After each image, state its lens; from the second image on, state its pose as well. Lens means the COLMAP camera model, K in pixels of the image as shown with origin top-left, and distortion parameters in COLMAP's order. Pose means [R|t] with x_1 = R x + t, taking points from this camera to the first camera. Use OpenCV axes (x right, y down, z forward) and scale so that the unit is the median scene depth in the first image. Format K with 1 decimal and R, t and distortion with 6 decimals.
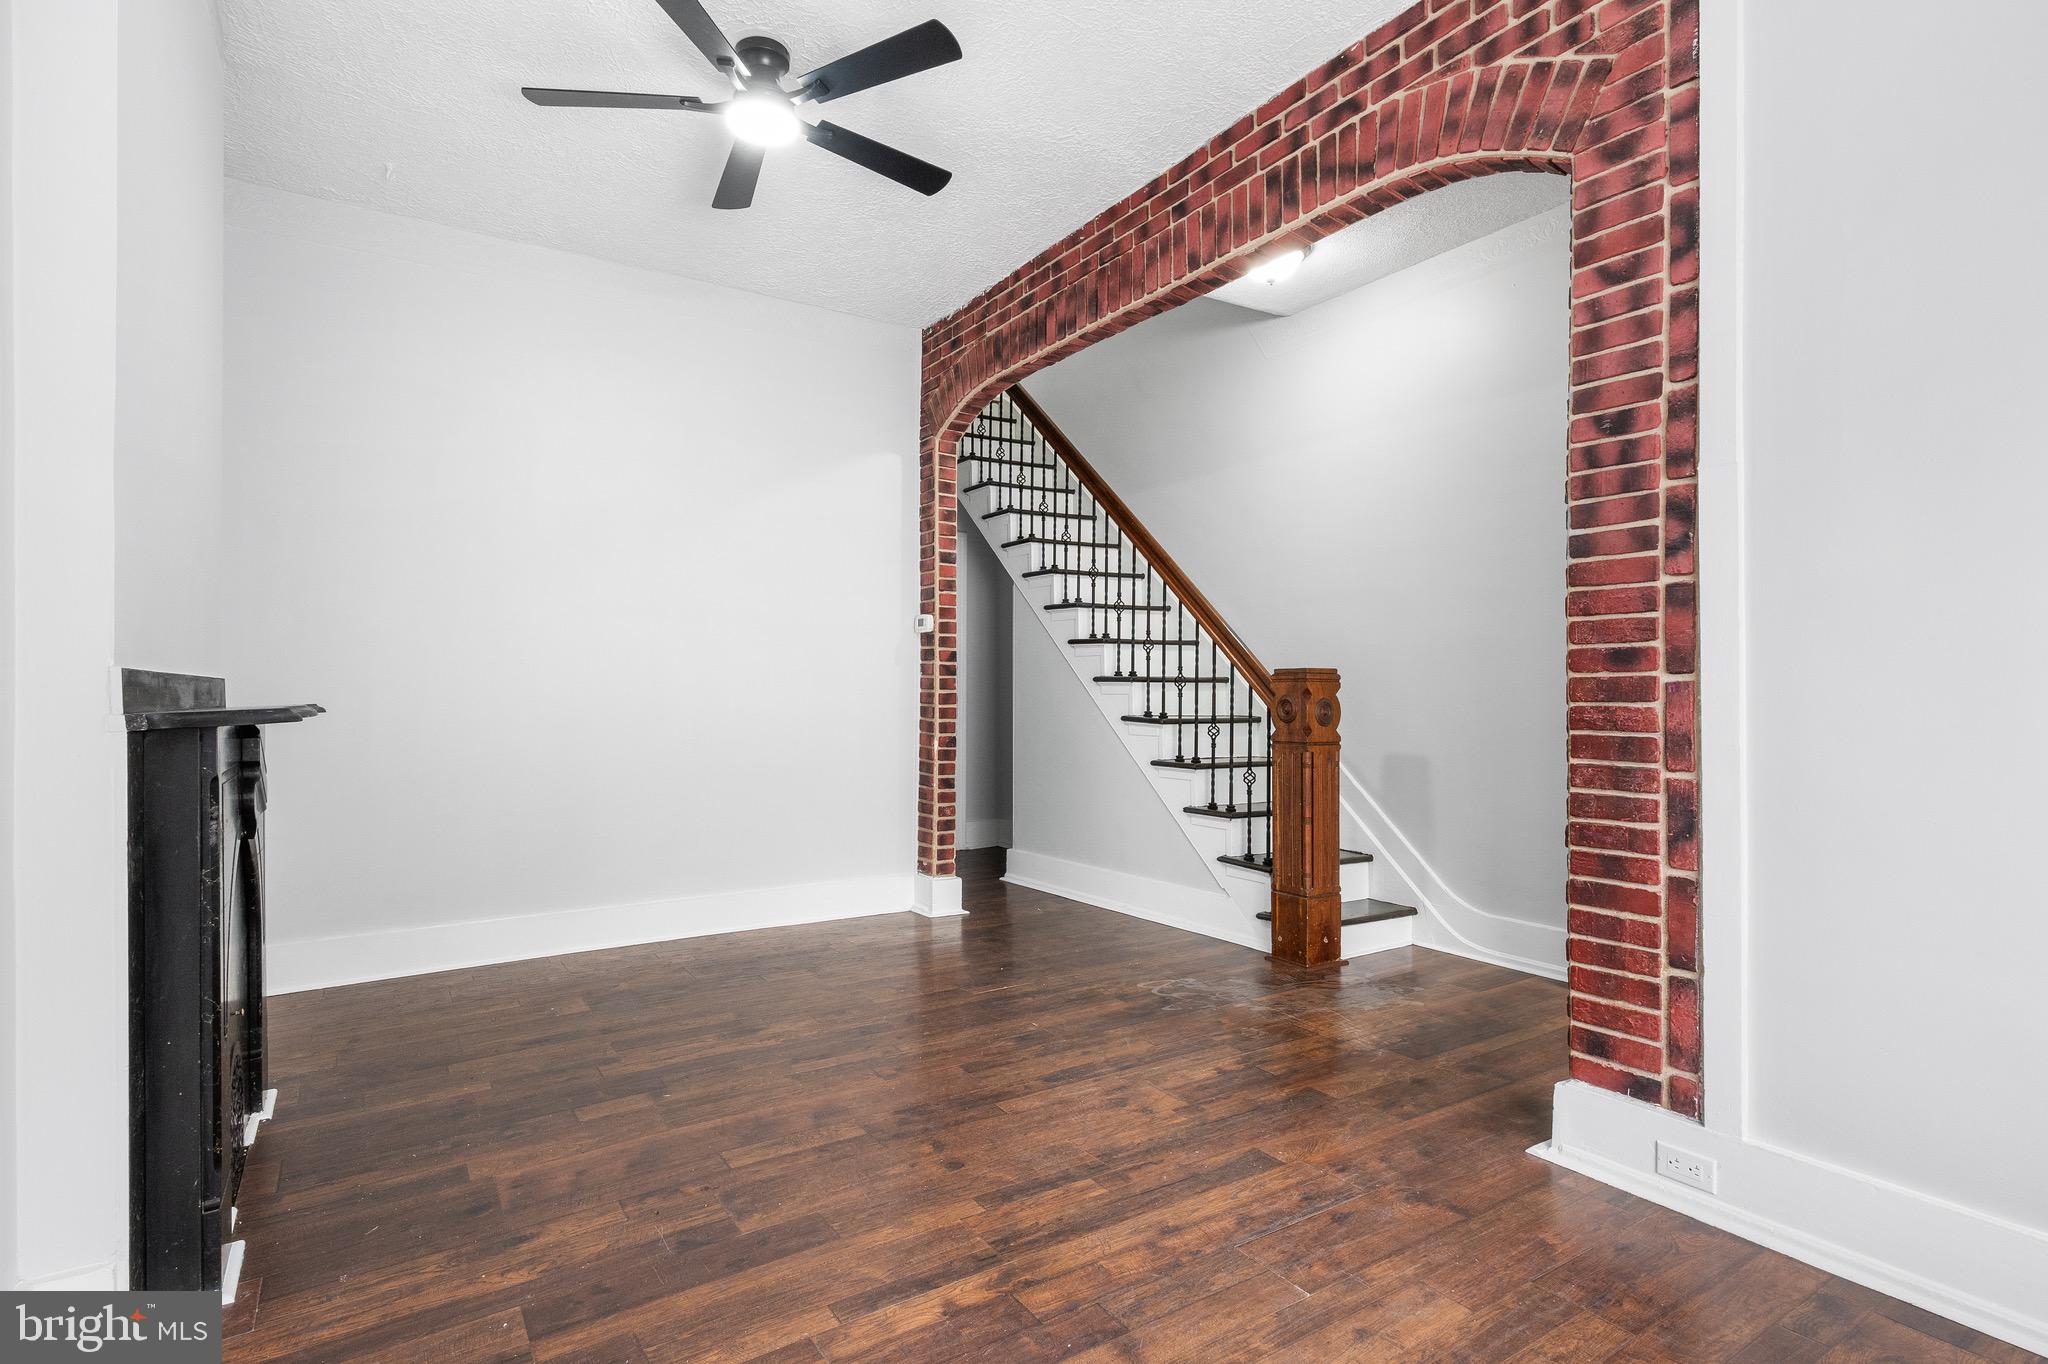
lens RADIAL K [[1011.5, 0, 1027.0], [0, 1011.5, 687.7], [0, 0, 1]] dist [-0.000994, 0.000208]
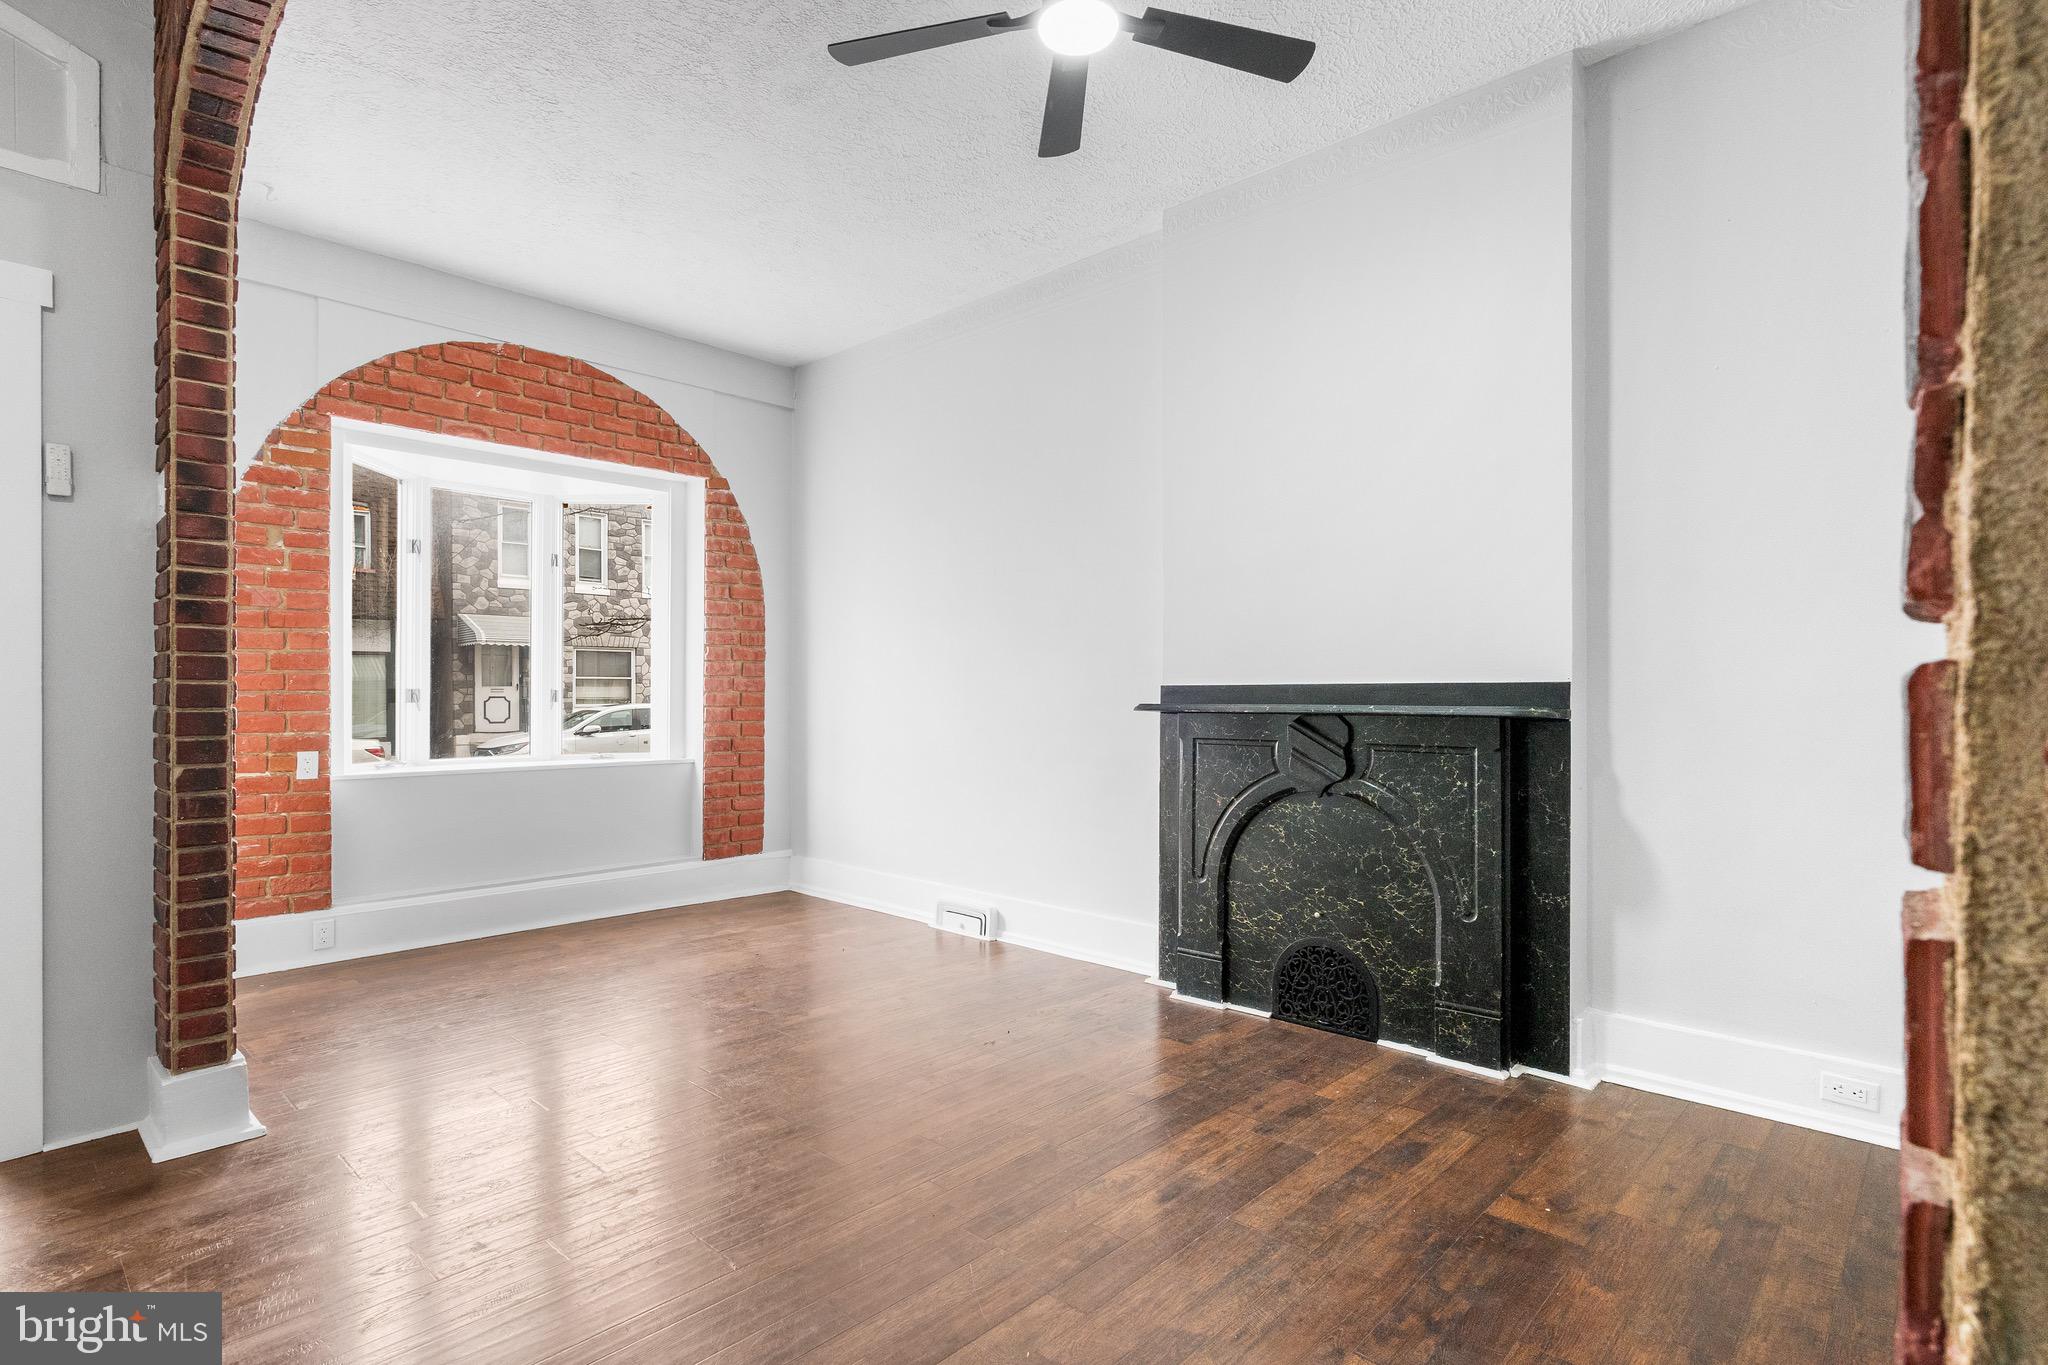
lens RADIAL K [[1011.5, 0, 1027.0], [0, 1011.5, 688.2], [0, 0, 1]] dist [-0.000994, 0.000208]
pose [[-0.970650, -0.003044, -0.240479, -0.012978], [0.000332, 0.999902, -0.013998, 0.009732], [0.240498, -0.013667, -0.970553, 1.580632]]
